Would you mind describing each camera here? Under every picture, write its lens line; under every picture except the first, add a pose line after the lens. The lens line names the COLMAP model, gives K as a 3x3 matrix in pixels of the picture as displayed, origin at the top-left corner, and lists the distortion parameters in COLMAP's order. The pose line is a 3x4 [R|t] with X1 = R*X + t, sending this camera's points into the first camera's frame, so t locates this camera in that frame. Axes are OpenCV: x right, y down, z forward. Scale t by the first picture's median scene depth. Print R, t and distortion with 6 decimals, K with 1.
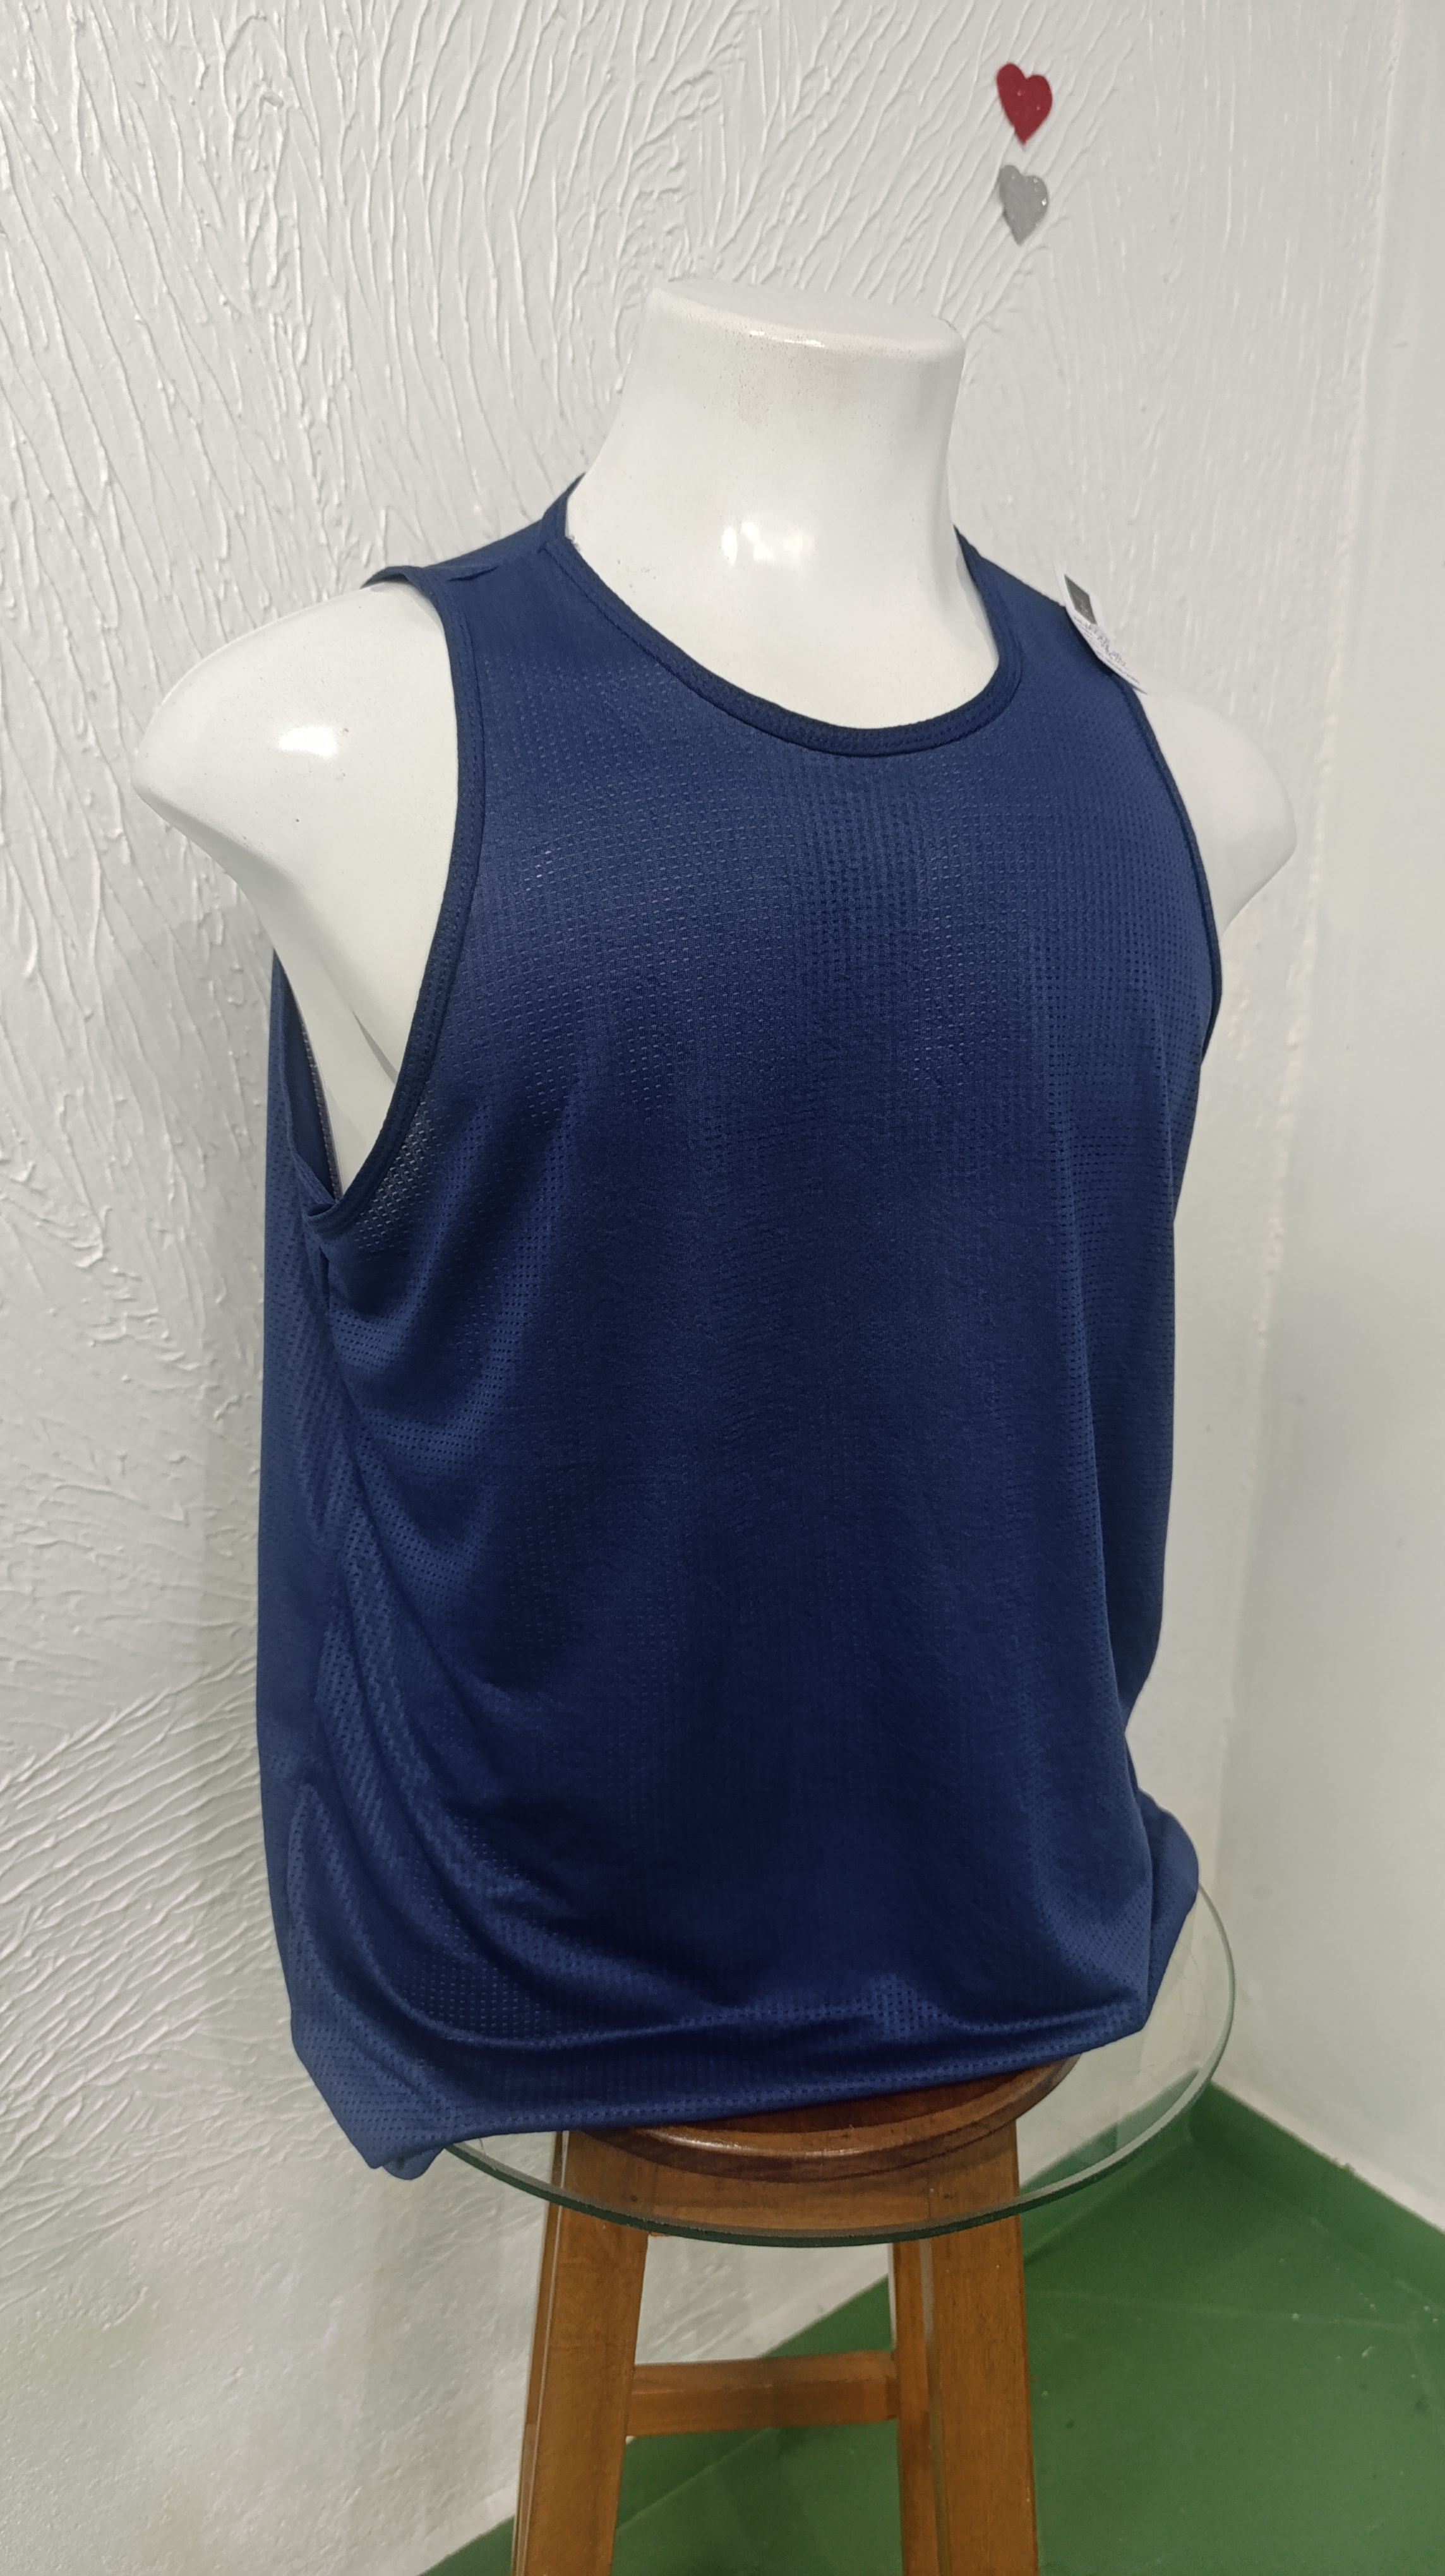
lens RADIAL K [[1863.2, 0, 727.6], [0, 1863.2, 1285.5], [0, 0, 1]] dist [0.011226, -0.036058]
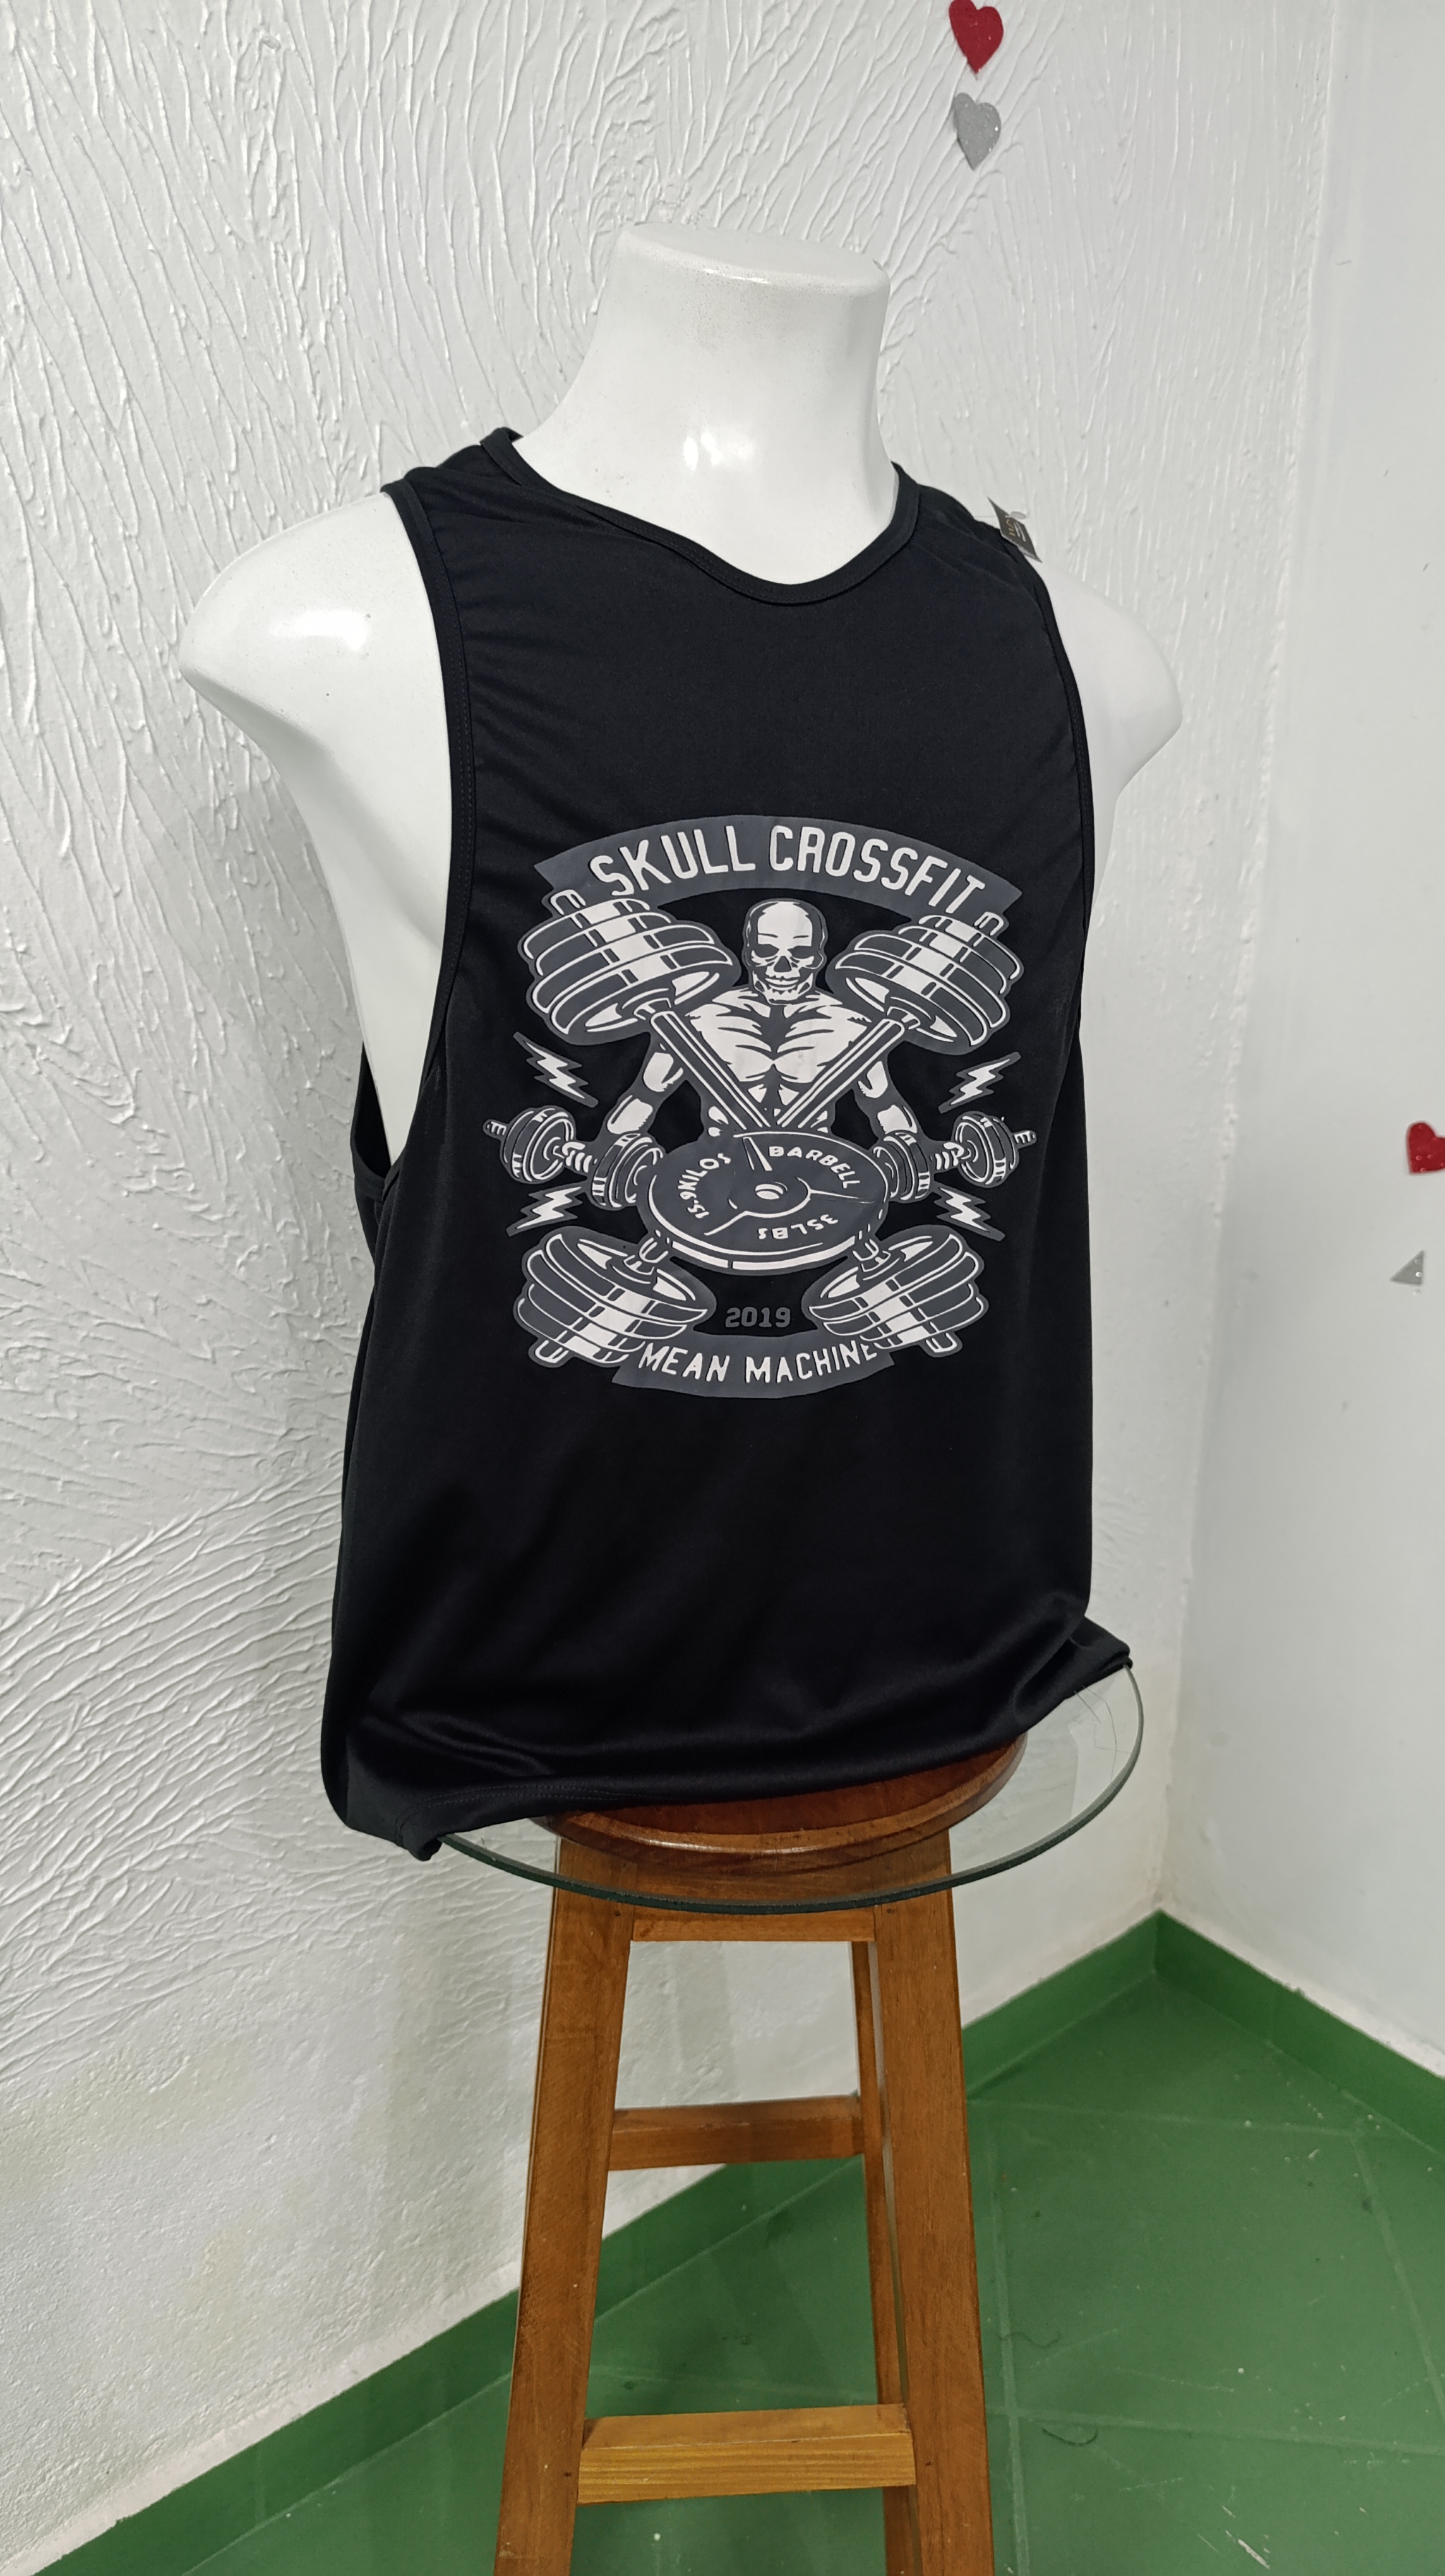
lens RADIAL K [[1863.2, 0, 733.2], [0, 1863.2, 1298.8], [0, 0, 1]] dist [0.011226, -0.036058]
pose [[0.999966, -0.008211, -0.000706, 0.019116], [0.008232, 0.999256, 0.037667, 0.053626], [0.000396, -0.037672, 0.999290, -0.104715]]
